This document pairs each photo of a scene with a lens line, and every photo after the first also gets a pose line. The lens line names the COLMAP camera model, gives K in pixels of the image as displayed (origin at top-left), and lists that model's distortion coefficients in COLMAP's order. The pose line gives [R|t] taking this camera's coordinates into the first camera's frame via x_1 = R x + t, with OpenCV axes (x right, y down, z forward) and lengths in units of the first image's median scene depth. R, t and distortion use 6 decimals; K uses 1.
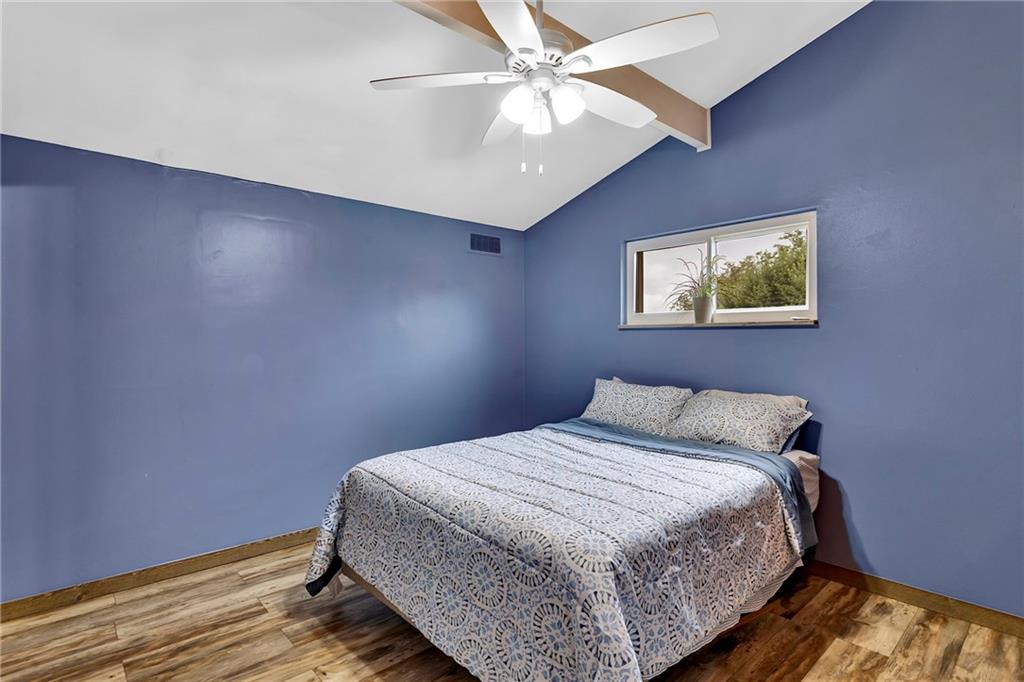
lens RADIAL K [[499.0, 0, 513.9], [0, 499.0, 336.5], [0, 0, 1]] dist [-0.000407, 0.000312]
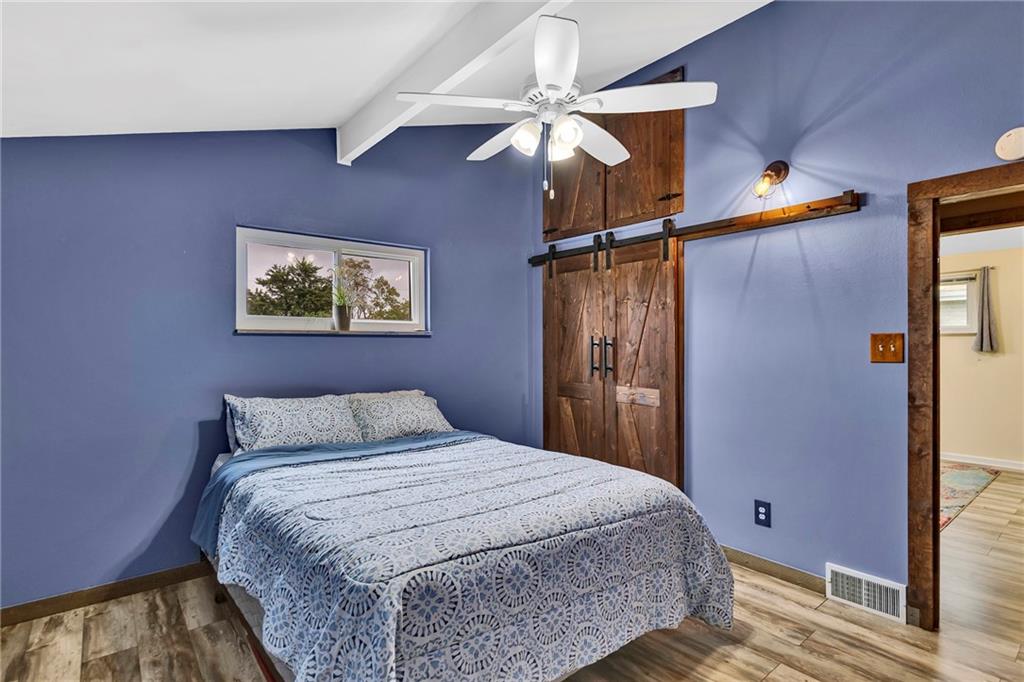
lens RADIAL K [[486.7, 0, 512.0], [0, 486.7, 341.0], [0, 0, 1]] dist [0.032112, 0.000471]
pose [[0.078125, 0.005681, 0.996927, -0.978896], [-0.005543, 0.999971, -0.005264, -0.000167], [-0.996928, -0.005115, 0.078154, 0.949494]]
